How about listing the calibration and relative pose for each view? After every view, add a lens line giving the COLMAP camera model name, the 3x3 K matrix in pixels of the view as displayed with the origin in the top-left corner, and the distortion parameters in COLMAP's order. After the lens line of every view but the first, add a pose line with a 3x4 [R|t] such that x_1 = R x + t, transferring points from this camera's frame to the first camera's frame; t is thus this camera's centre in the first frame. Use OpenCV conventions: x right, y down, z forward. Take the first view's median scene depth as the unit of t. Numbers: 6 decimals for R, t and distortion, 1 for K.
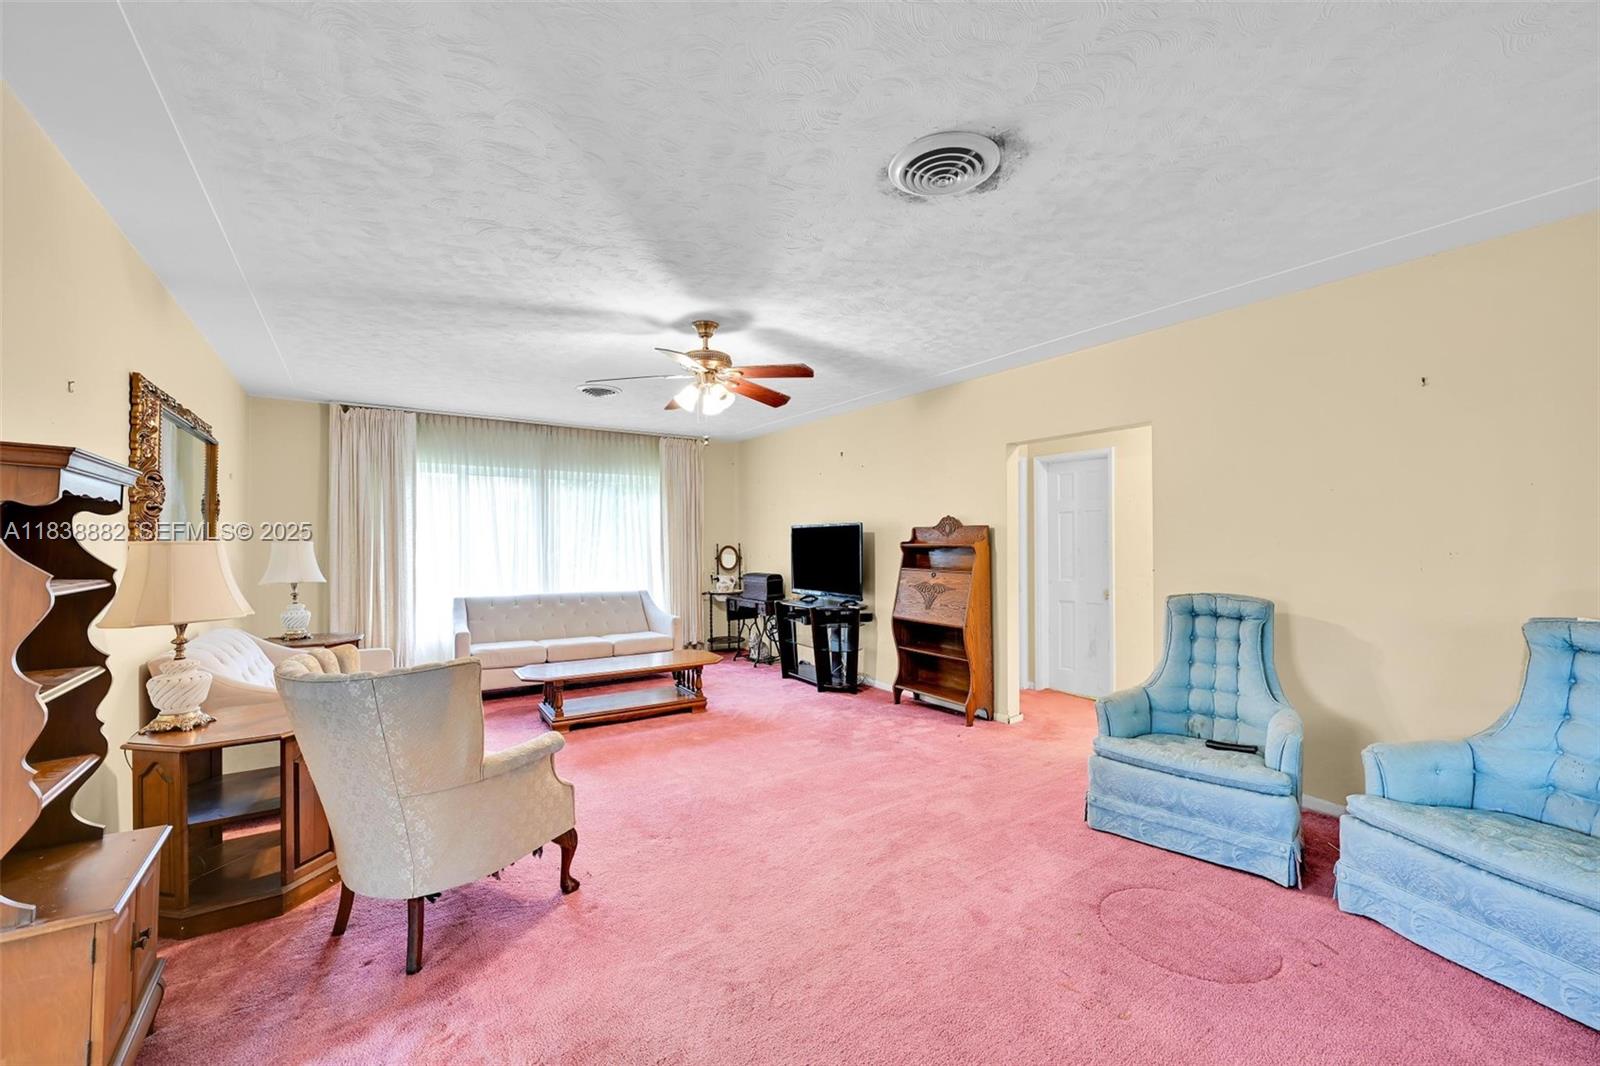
lens RADIAL K [[672.3, 0, 804.7], [0, 672.3, 544.4], [0, 0, 1]] dist [-0.001474, -0.000014]
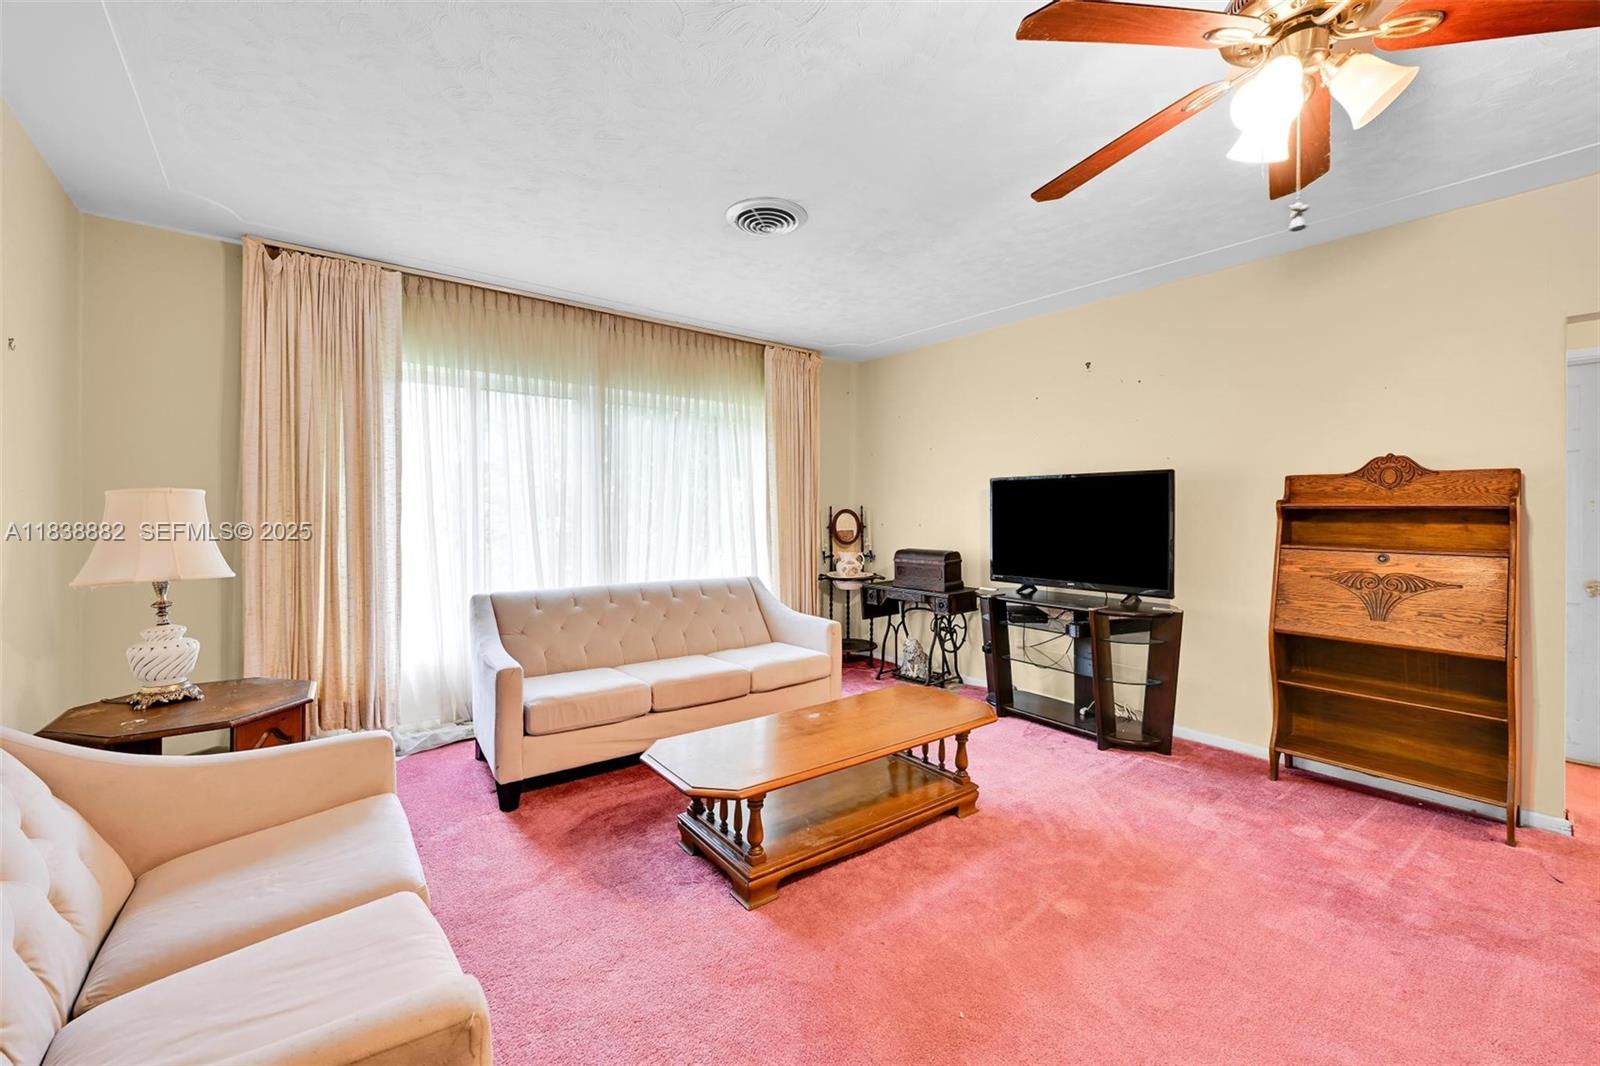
lens RADIAL K [[672.3, 0, 794.9], [0, 672.3, 519.8], [0, 0, 1]] dist [-0.001474, -0.000014]
pose [[0.997760, 0.002269, 0.066853, -0.286475], [-0.002949, 0.999945, 0.010078, 0.008057], [-0.066826, -0.010252, 0.997712, 0.410439]]
